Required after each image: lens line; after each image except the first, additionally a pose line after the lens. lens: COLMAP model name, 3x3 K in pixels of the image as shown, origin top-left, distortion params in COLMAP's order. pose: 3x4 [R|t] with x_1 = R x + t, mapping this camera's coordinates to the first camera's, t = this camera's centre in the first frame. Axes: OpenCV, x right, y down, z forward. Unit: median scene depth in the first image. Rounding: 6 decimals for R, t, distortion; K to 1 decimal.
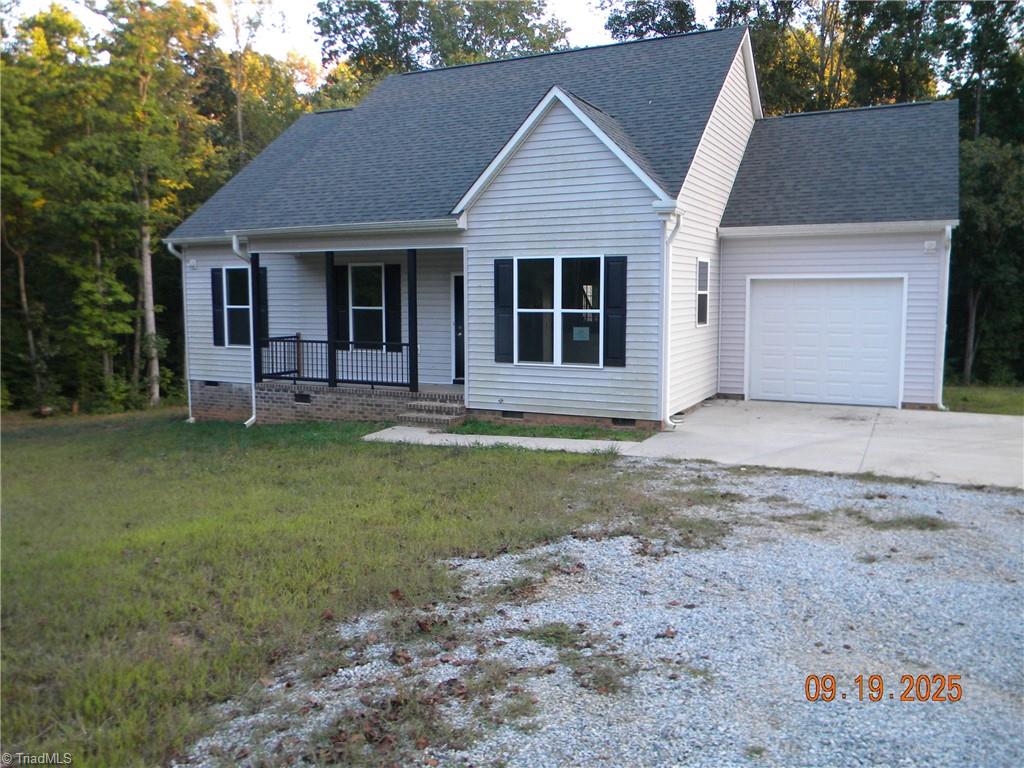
lens RADIAL K [[843.9, 0, 518.2], [0, 843.9, 380.1], [0, 0, 1]] dist [-0.003038, -0.028194]
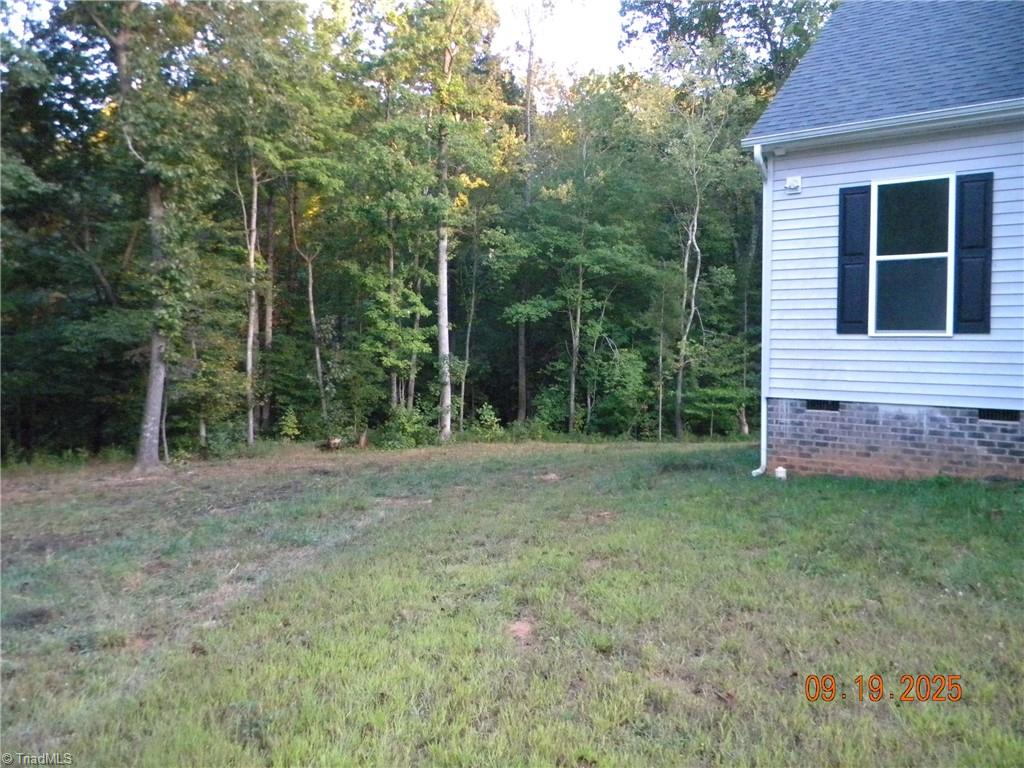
lens RADIAL K [[843.9, 0, 504.0], [0, 843.9, 386.2], [0, 0, 1]] dist [-0.003038, -0.028194]
pose [[0.976870, 0.017687, -0.213101, -0.210394], [-0.026805, 0.998841, -0.039974, 0.008894], [0.212147, 0.044762, 0.976212, 0.203429]]
